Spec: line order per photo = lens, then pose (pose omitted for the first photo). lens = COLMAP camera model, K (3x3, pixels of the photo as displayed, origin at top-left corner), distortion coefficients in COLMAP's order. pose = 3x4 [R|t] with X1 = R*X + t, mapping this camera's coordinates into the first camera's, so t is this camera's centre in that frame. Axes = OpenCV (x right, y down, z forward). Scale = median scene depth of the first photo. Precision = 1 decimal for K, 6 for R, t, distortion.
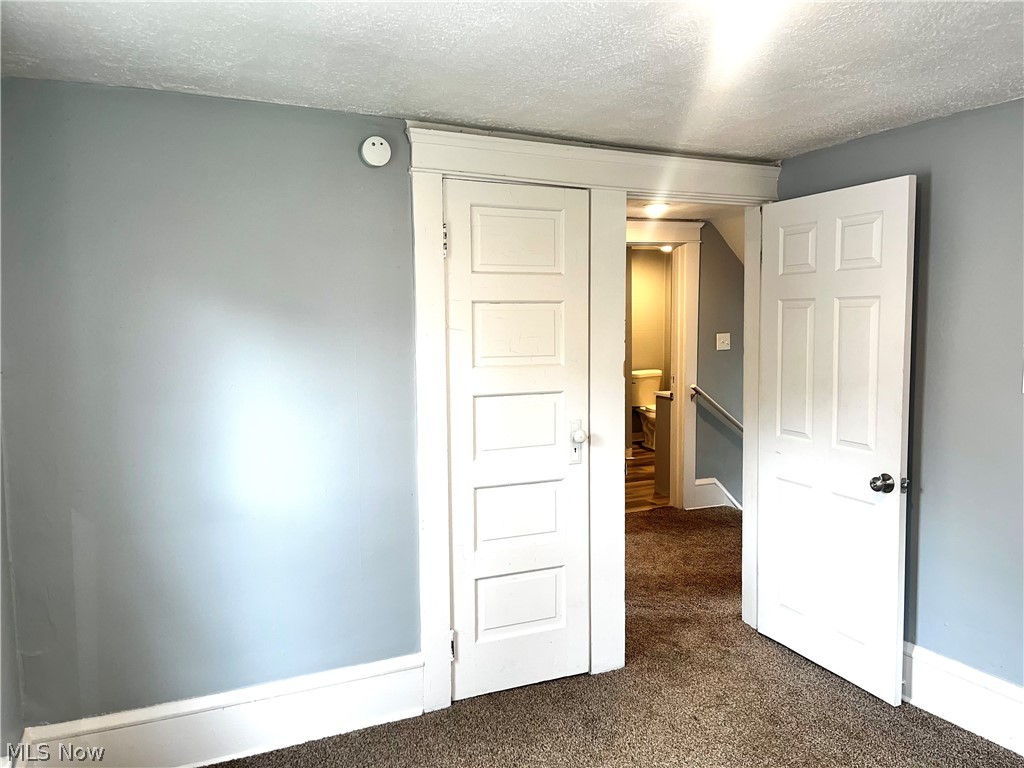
lens RADIAL K [[772.5, 0, 513.3], [0, 772.5, 387.9], [0, 0, 1]] dist [0.053913, -0.069826]
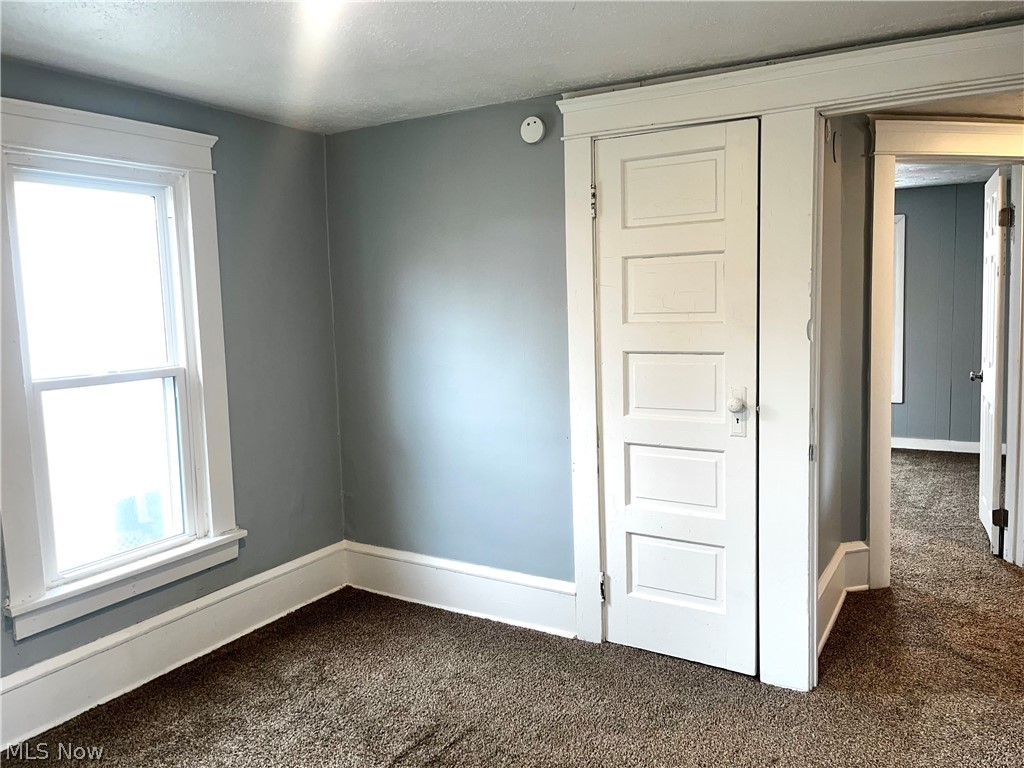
lens RADIAL K [[772.5, 0, 511.3], [0, 772.5, 378.7], [0, 0, 1]] dist [0.053913, -0.069826]
pose [[0.557952, 0.079656, -0.826042, 0.714693], [-0.047692, 0.996815, 0.063910, -0.011967], [0.828502, 0.003737, 0.559974, 0.314906]]
